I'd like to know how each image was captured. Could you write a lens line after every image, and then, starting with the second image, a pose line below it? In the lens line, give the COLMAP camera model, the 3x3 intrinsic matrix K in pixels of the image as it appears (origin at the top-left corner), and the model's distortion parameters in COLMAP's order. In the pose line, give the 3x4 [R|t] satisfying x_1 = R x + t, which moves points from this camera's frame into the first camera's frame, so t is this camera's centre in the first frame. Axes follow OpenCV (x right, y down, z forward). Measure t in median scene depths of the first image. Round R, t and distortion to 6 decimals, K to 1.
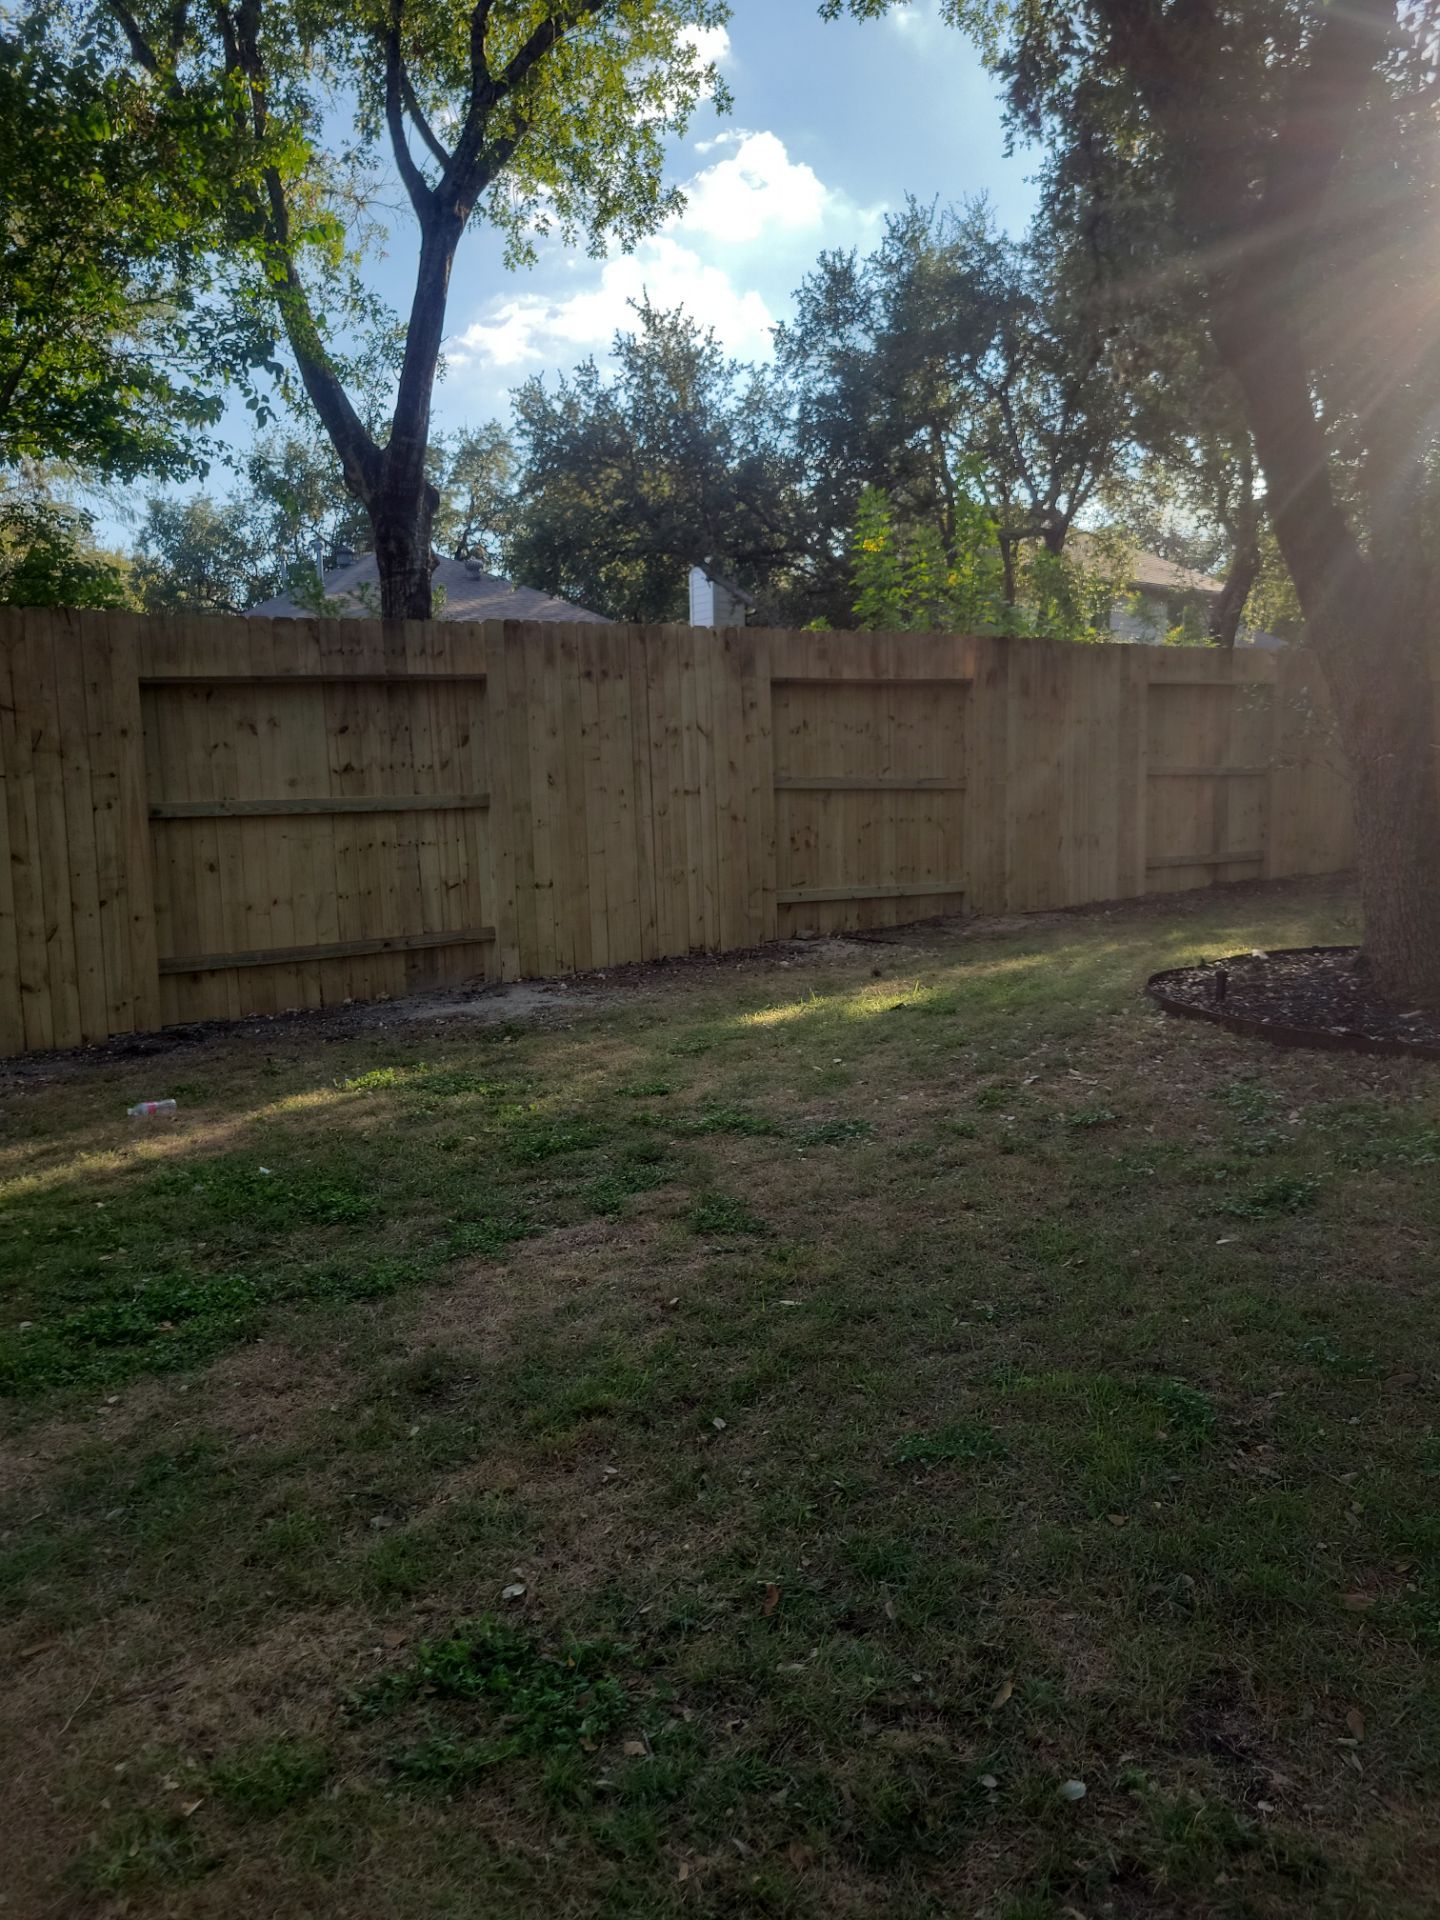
lens RADIAL K [[1439.9, 0, 720.0], [0, 1439.9, 960.0], [0, 0, 1]] dist [0.053202, -0.045803]
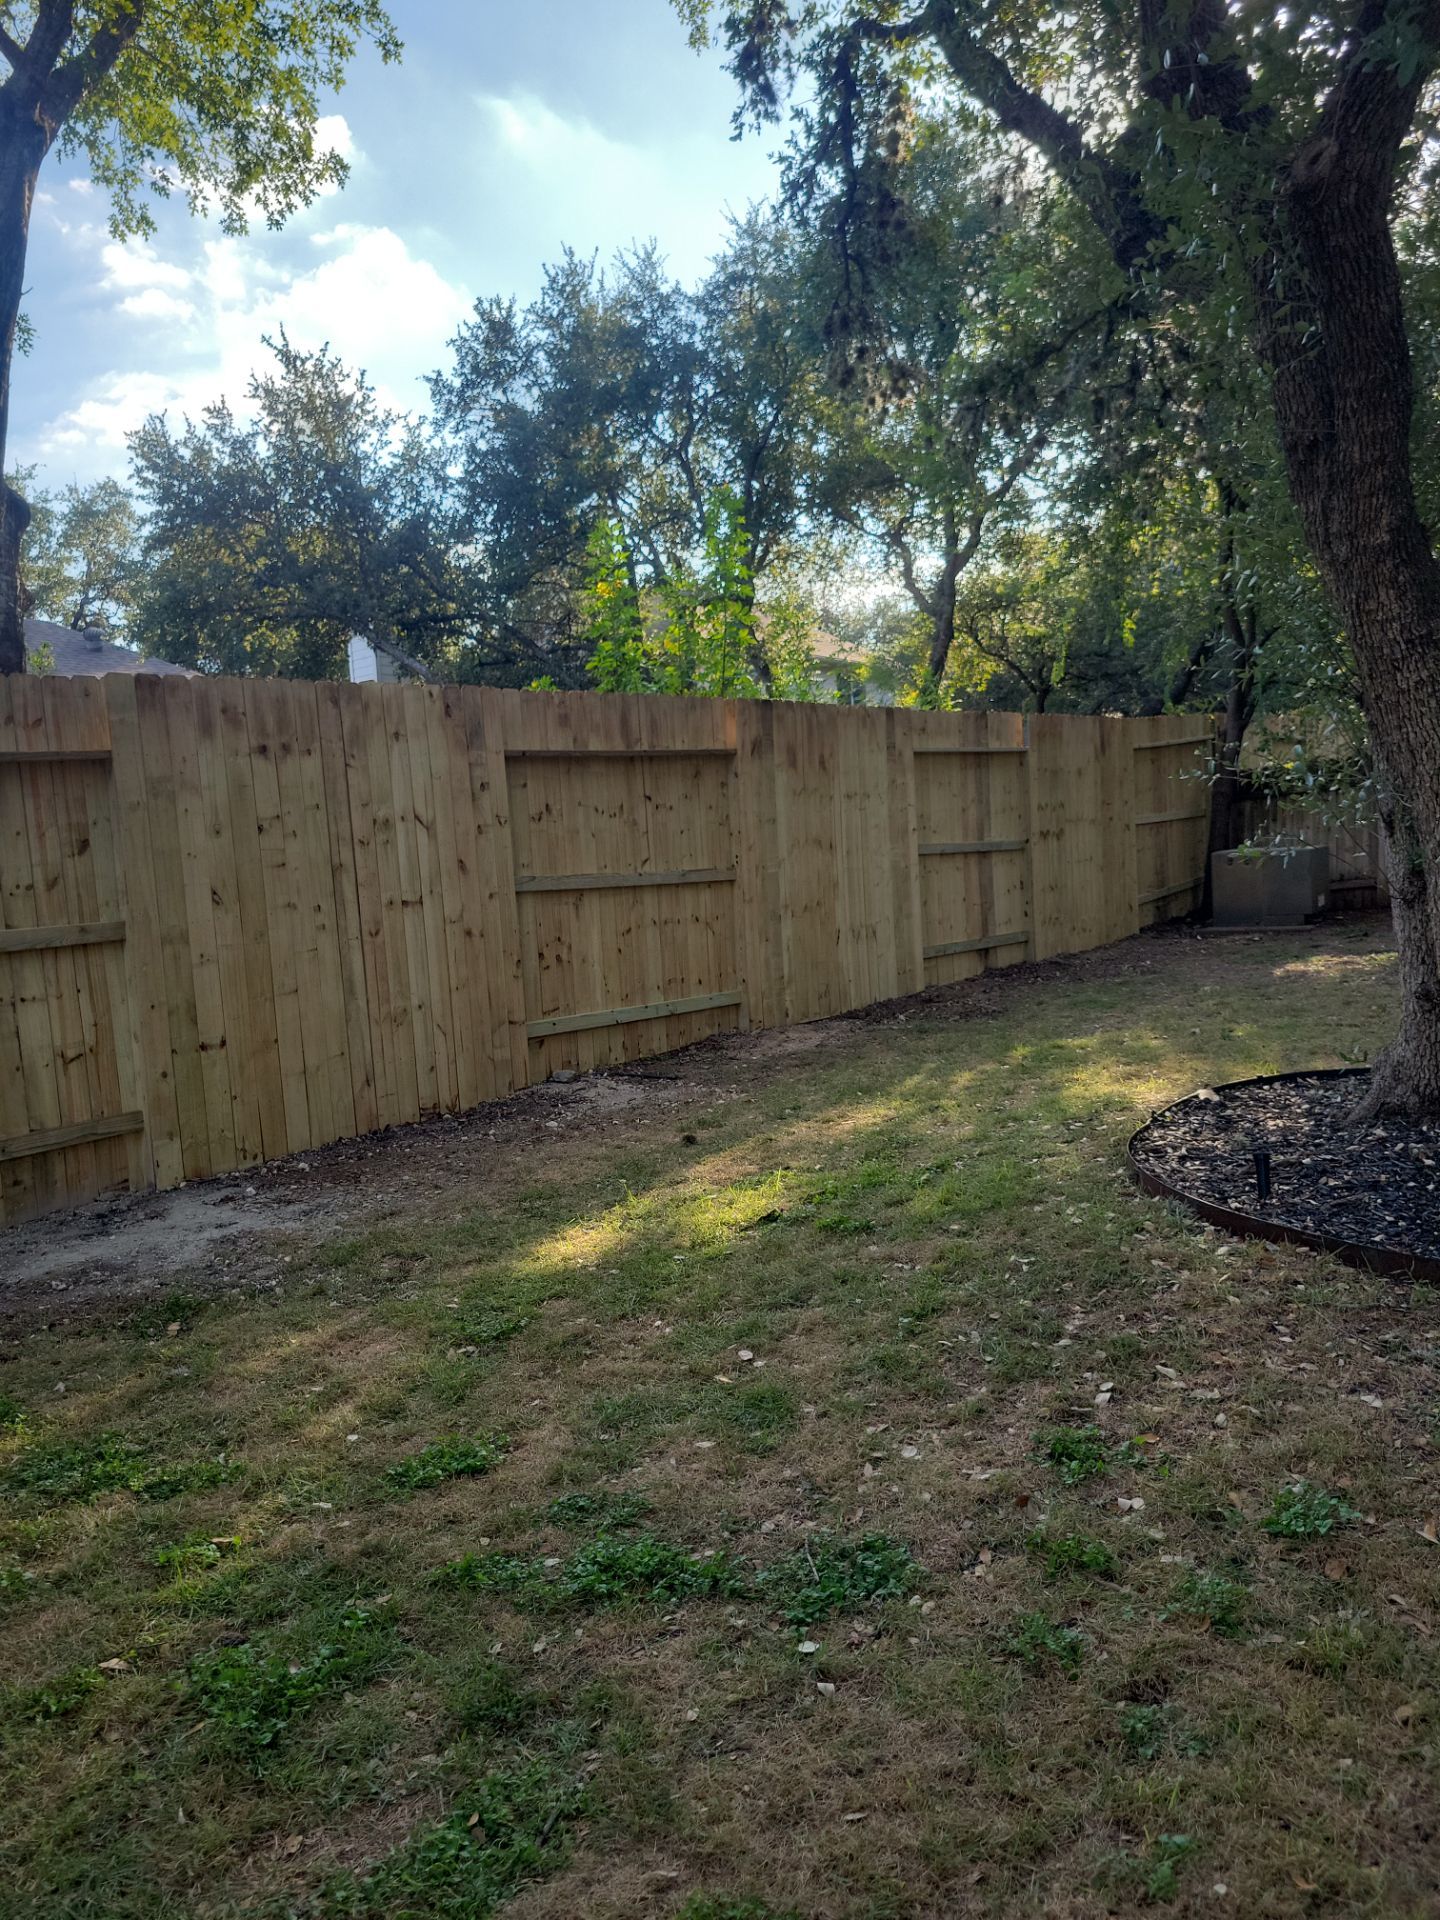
lens RADIAL K [[1428.2, 0, 704.0], [0, 1428.2, 978.0], [0, 0, 1]] dist [0.043872, -0.044346]
pose [[0.974086, -0.053600, 0.219734, -0.029215], [0.062053, 0.997568, -0.031746, -0.034455], [-0.217498, 0.044559, 0.975043, 0.187741]]
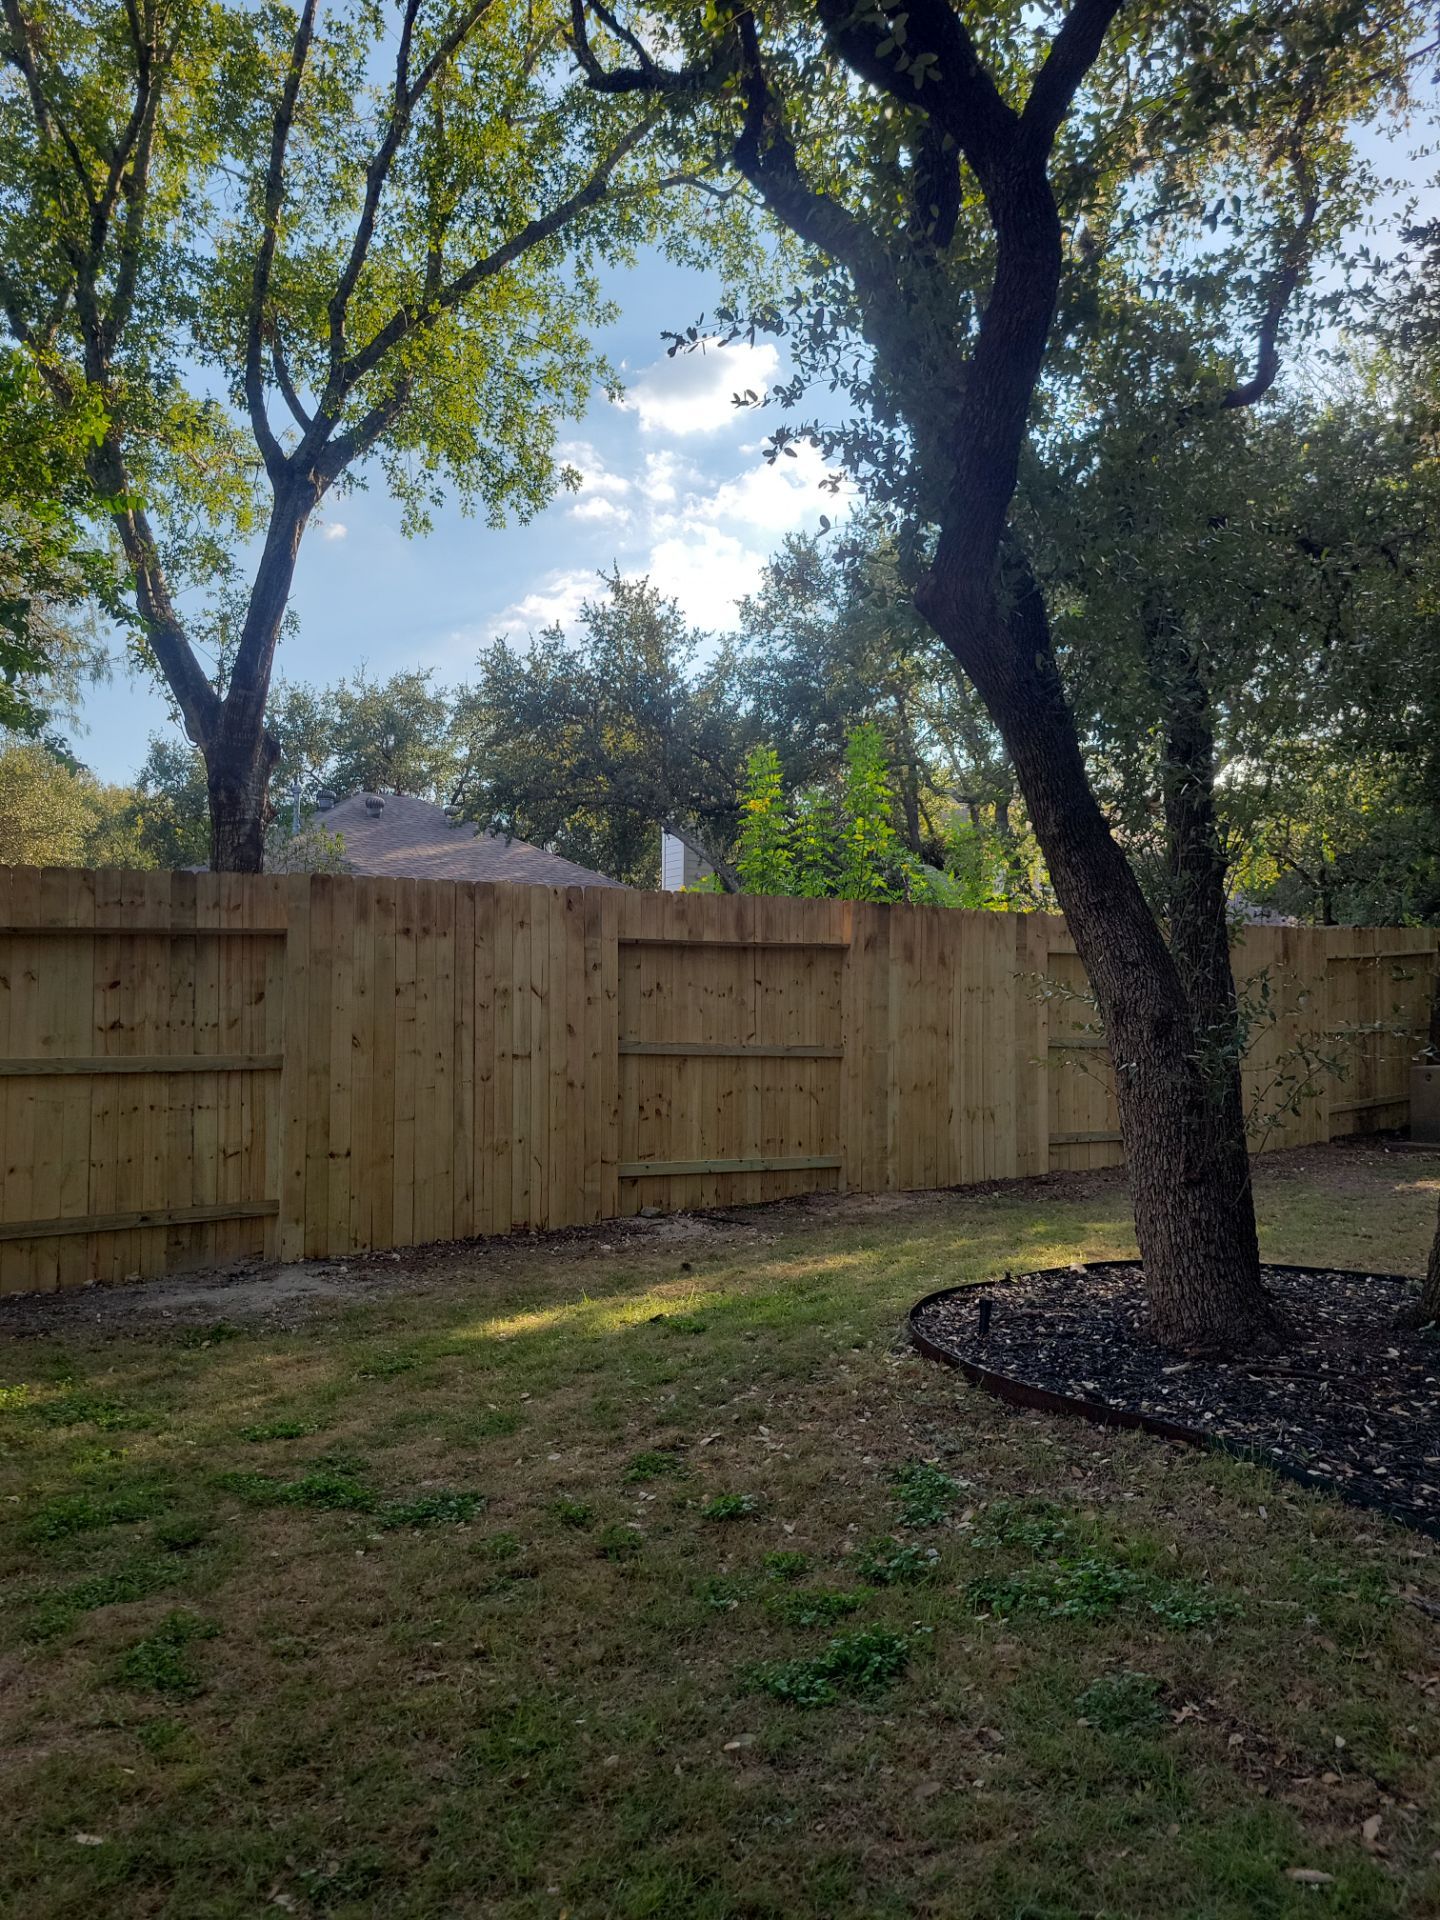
lens RADIAL K [[1428.8, 0, 720.0], [0, 1428.8, 960.0], [0, 0, 1]] dist [0.035229, -0.007374]
pose [[0.999448, 0.028898, -0.016376, 0.096087], [-0.031202, 0.985875, -0.164553, -0.022807], [0.011389, 0.164973, 0.986232, 0.057408]]
